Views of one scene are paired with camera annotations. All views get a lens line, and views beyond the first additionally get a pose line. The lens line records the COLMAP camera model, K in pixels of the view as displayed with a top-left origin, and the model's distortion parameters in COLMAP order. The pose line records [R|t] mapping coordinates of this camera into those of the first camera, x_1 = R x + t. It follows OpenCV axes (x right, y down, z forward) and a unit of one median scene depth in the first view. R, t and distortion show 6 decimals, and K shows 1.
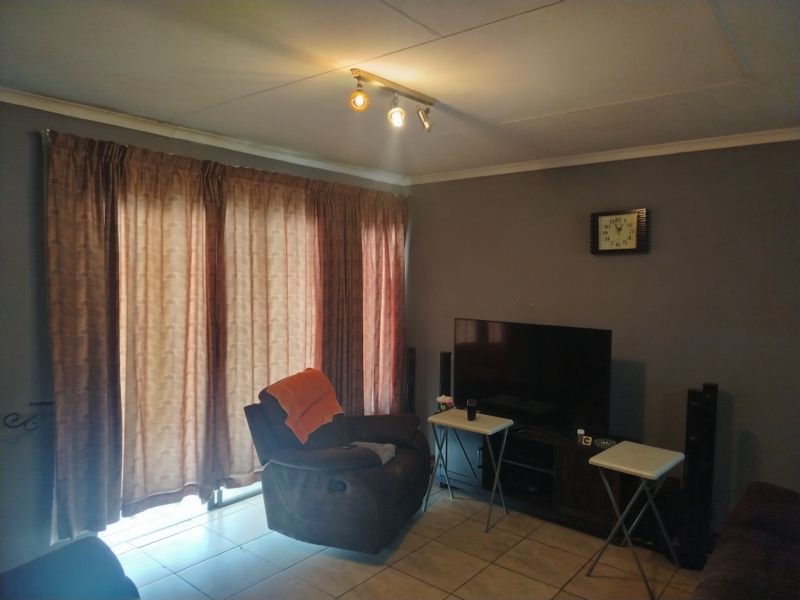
lens RADIAL K [[561.8, 0, 402.4], [0, 561.8, 302.9], [0, 0, 1]] dist [0.008795, -0.012798]
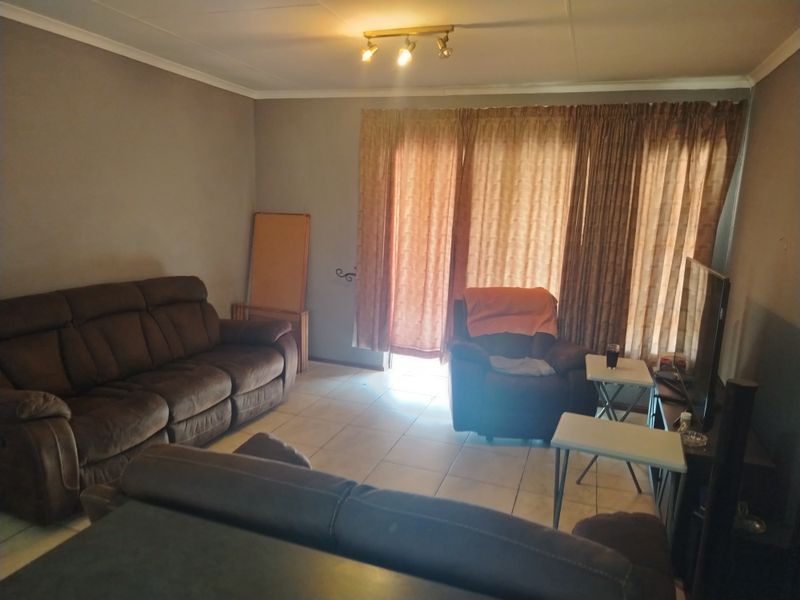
lens RADIAL K [[561.8, 0, 401.8], [0, 561.8, 297.6], [0, 0, 1]] dist [0.008795, -0.012798]
pose [[0.357186, 0.152609, -0.921482, 0.851574], [-0.078196, 0.987984, 0.133313, 0.014437], [0.930754, 0.024439, 0.364827, 0.408466]]
